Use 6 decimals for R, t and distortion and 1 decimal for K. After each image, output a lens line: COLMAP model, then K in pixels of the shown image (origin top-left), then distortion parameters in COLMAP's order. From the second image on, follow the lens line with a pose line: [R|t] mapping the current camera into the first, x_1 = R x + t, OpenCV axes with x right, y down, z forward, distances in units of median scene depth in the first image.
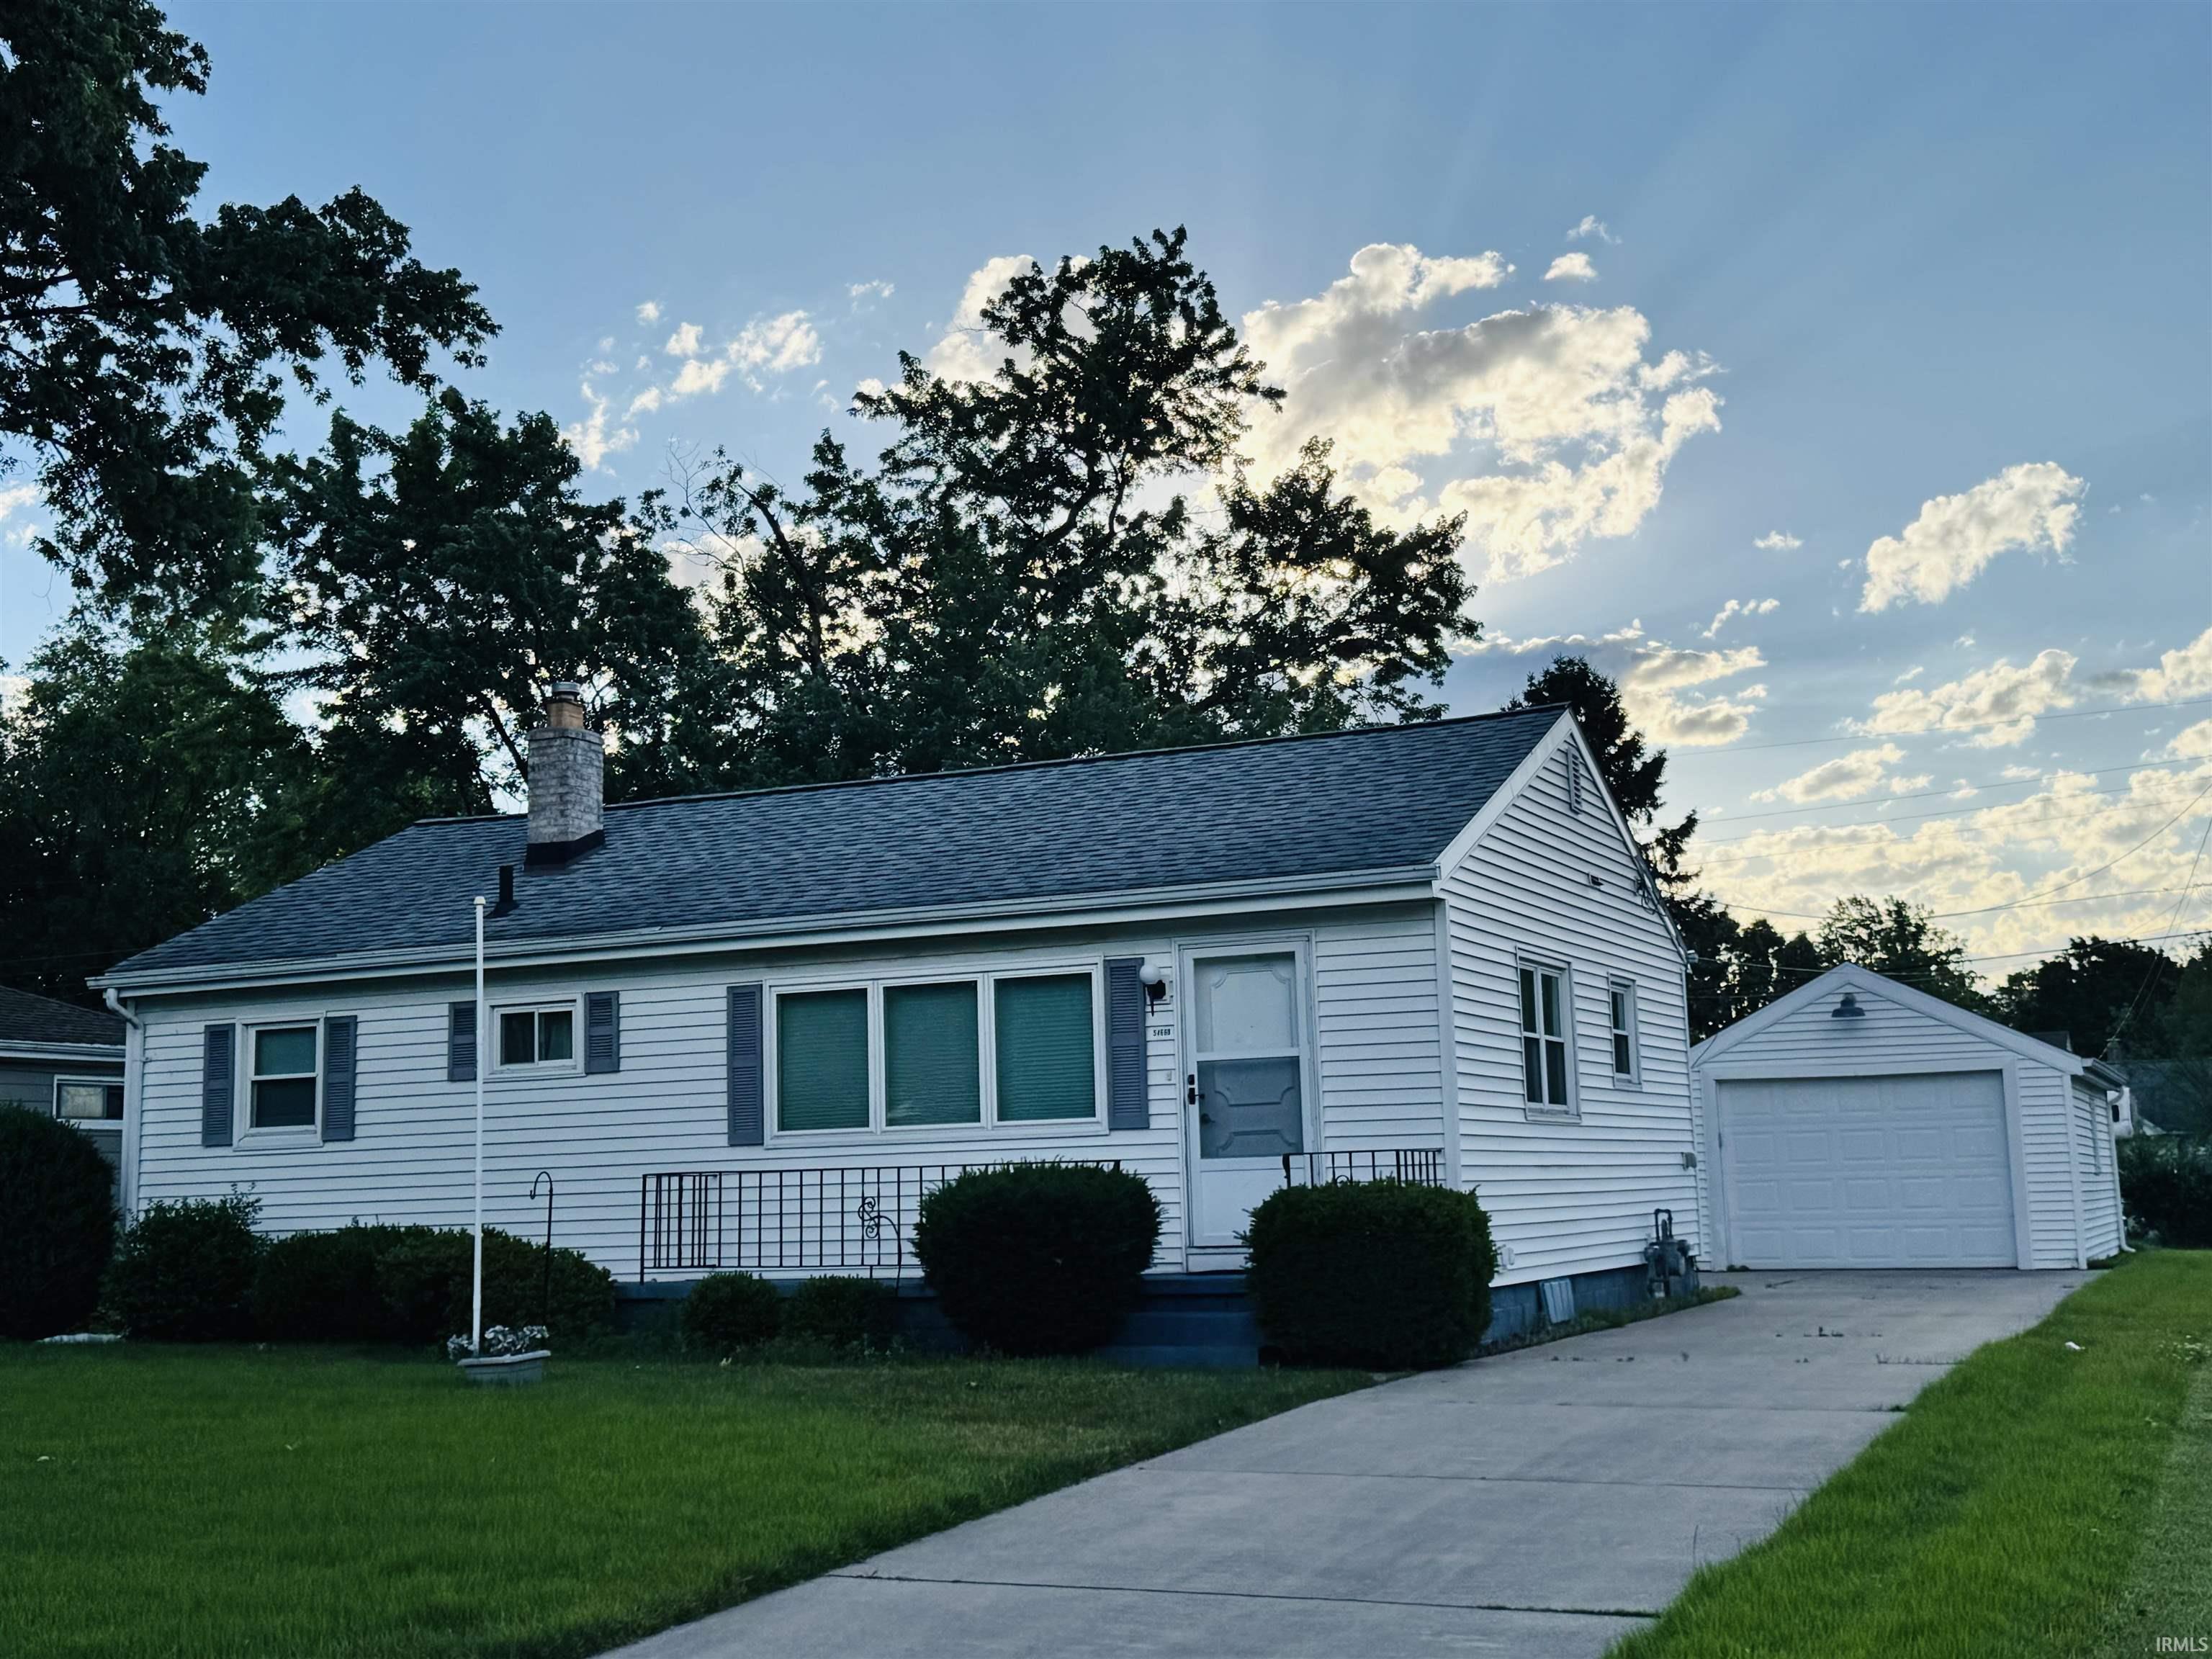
lens RADIAL K [[2584.8, 0, 1102.5], [0, 2584.8, 820.4], [0, 0, 1]] dist [0.138673, 0.000000]
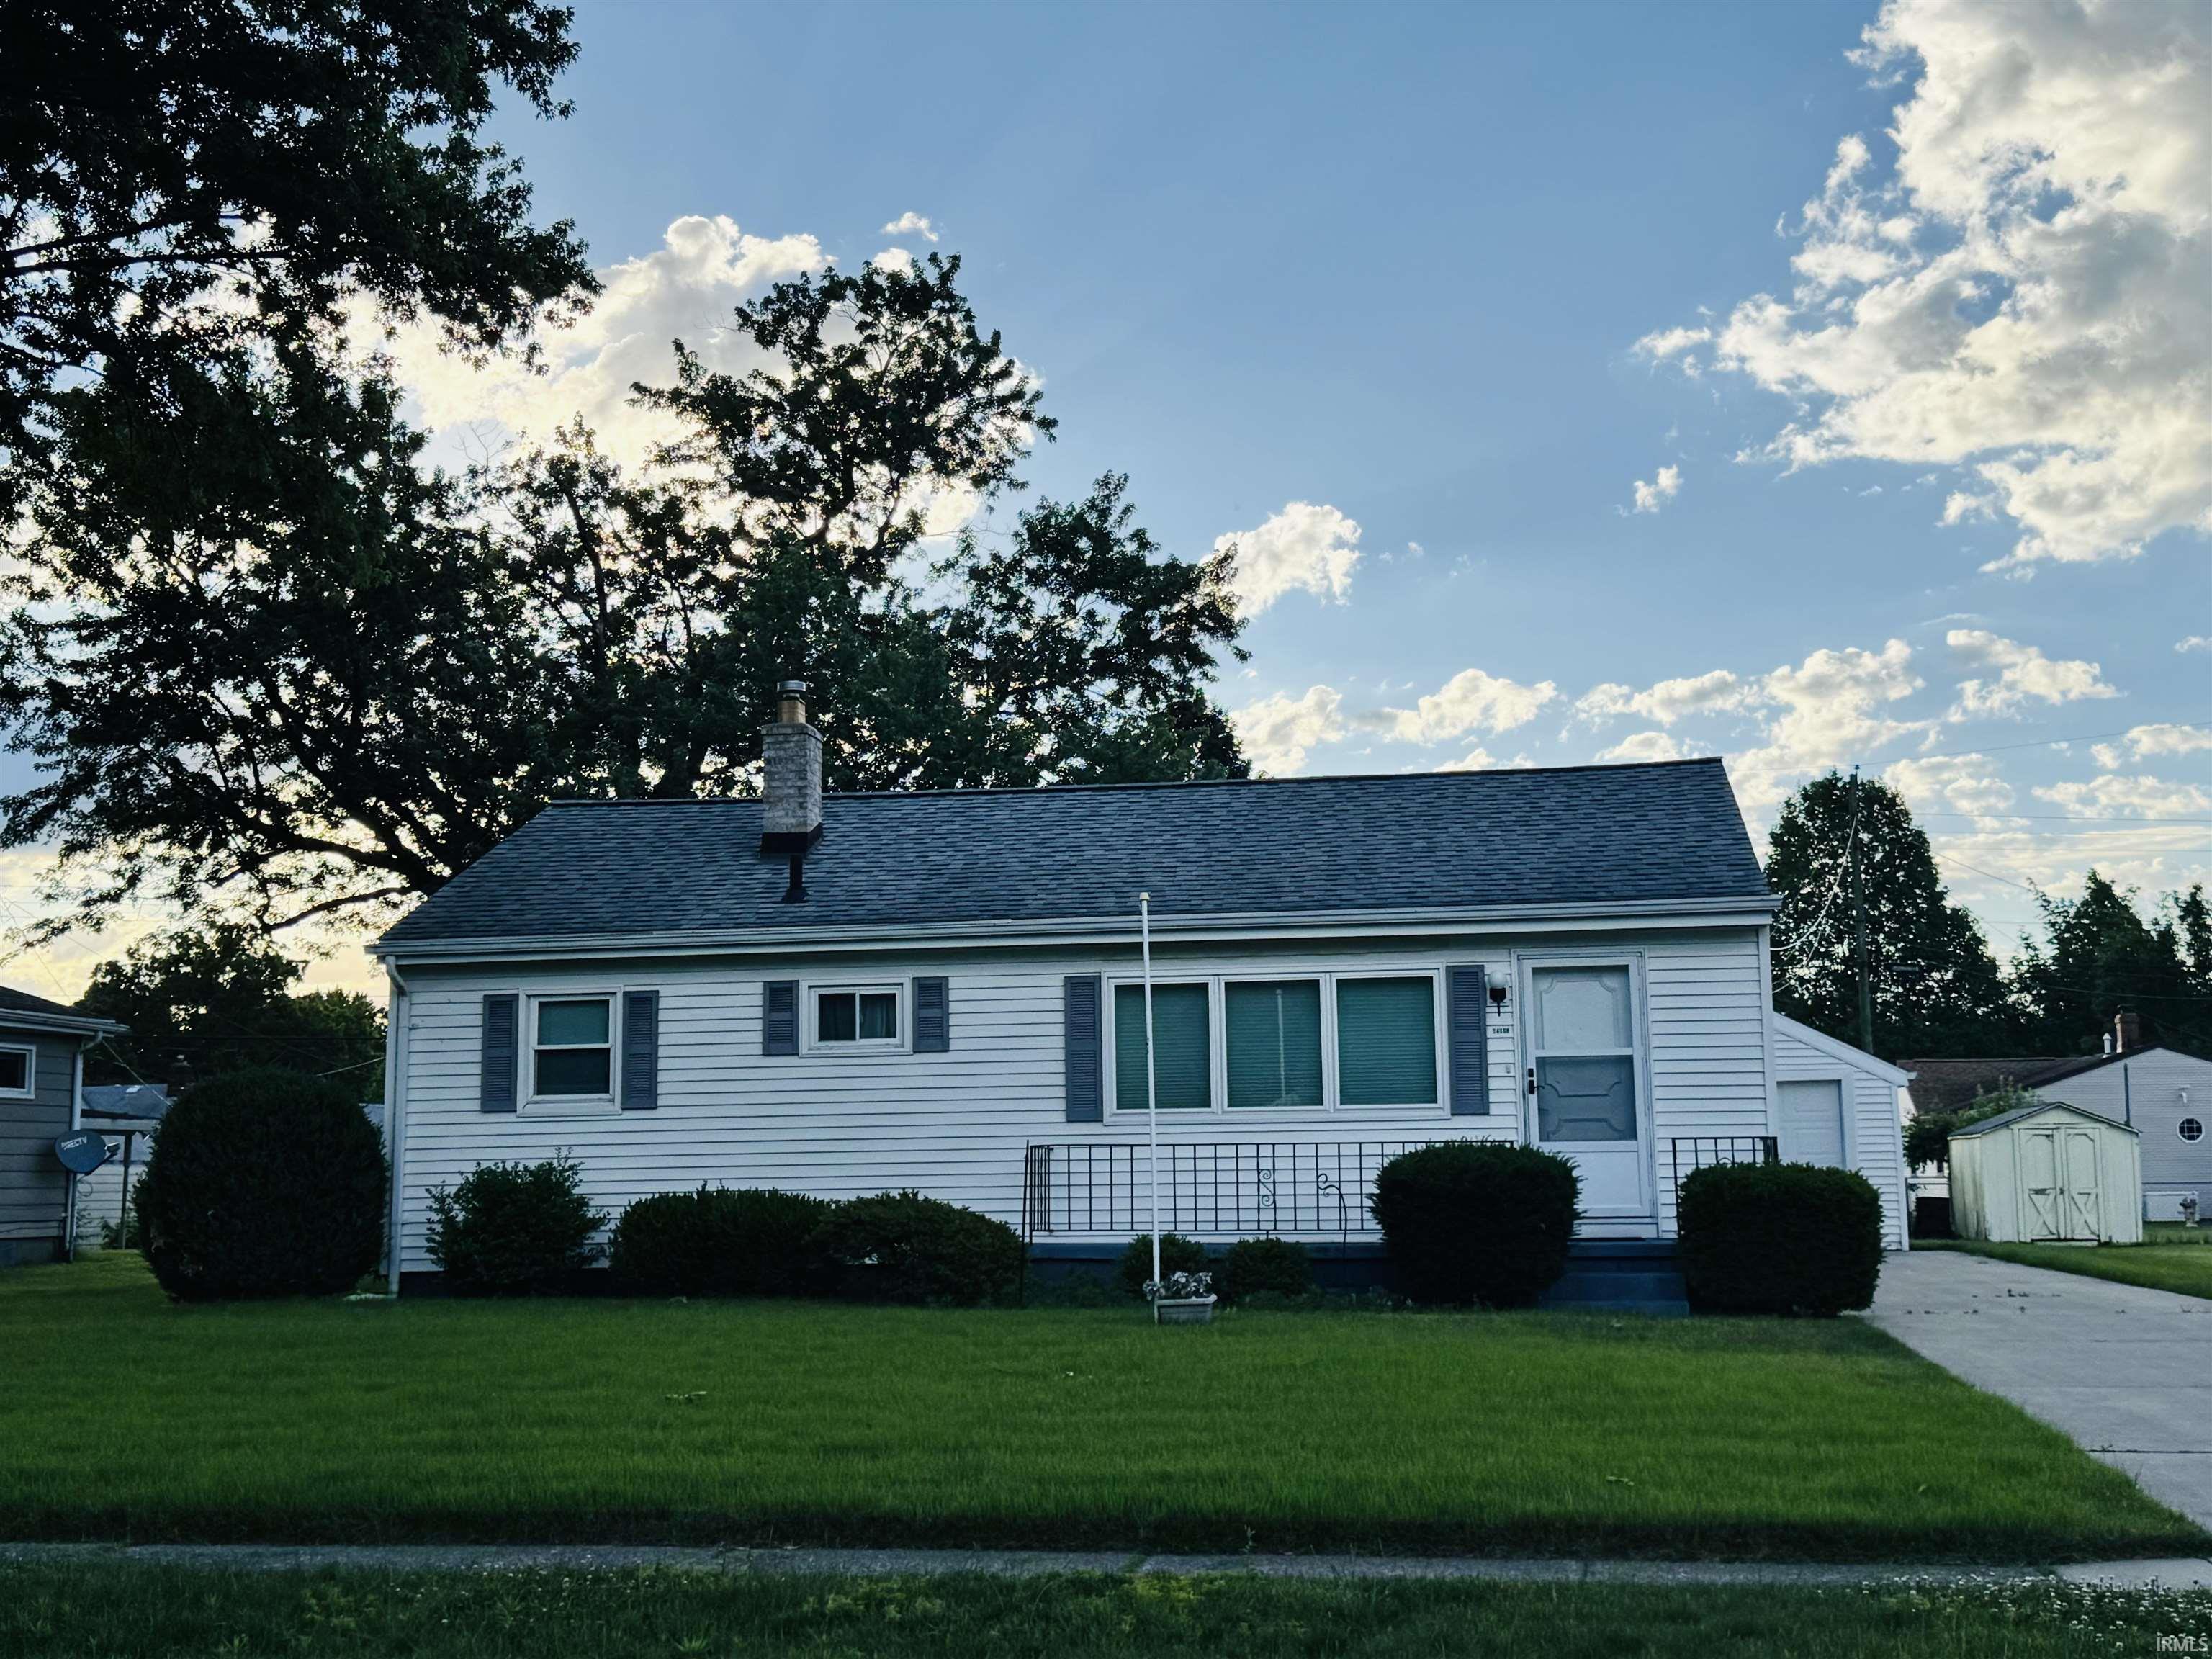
lens RADIAL K [[2584.8, 0, 1111.8], [0, 2584.8, 842.0], [0, 0, 1]] dist [0.138673, 0.000000]
pose [[0.962068, 0.047469, 0.268647, -0.409335], [-0.049672, 0.998765, 0.001405, 0.004782], [-0.268249, -0.014696, 0.963238, -0.052853]]
